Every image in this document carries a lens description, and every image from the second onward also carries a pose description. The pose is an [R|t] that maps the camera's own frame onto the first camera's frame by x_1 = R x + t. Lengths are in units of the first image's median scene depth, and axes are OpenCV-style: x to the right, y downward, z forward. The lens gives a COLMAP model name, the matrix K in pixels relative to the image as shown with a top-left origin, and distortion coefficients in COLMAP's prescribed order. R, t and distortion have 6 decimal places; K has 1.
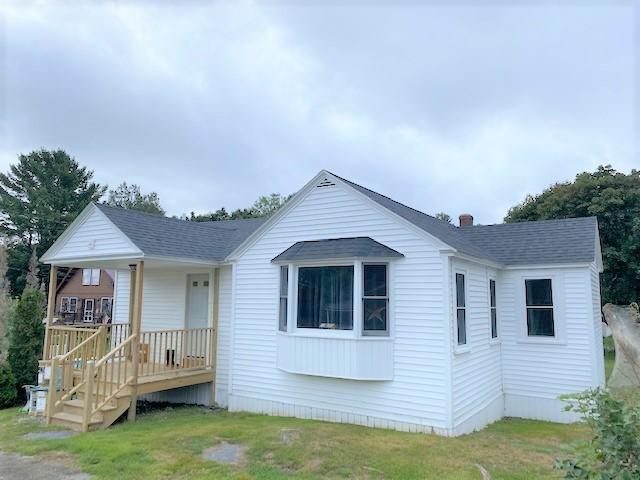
lens RADIAL K [[482.3, 0, 323.2], [0, 482.3, 236.7], [0, 0, 1]] dist [0.078236, 0.001758]
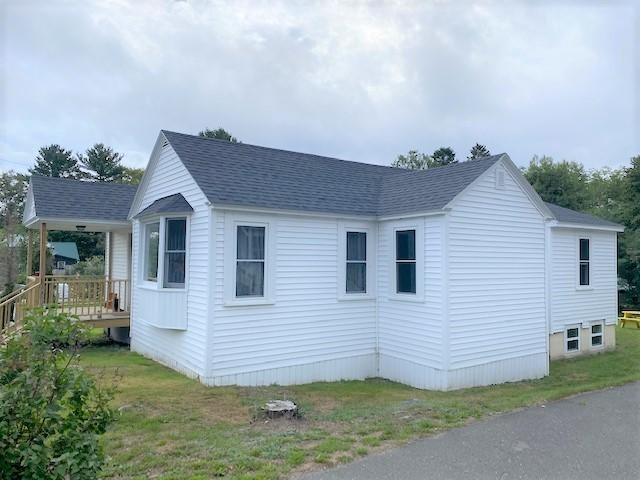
lens RADIAL K [[482.3, 0, 323.5], [0, 482.3, 240.3], [0, 0, 1]] dist [0.078236, 0.001758]
pose [[0.927096, -0.014213, -0.374555, 0.649761], [0.047437, 0.995695, 0.079634, 0.028123], [0.371811, -0.091596, 0.923779, 0.131564]]
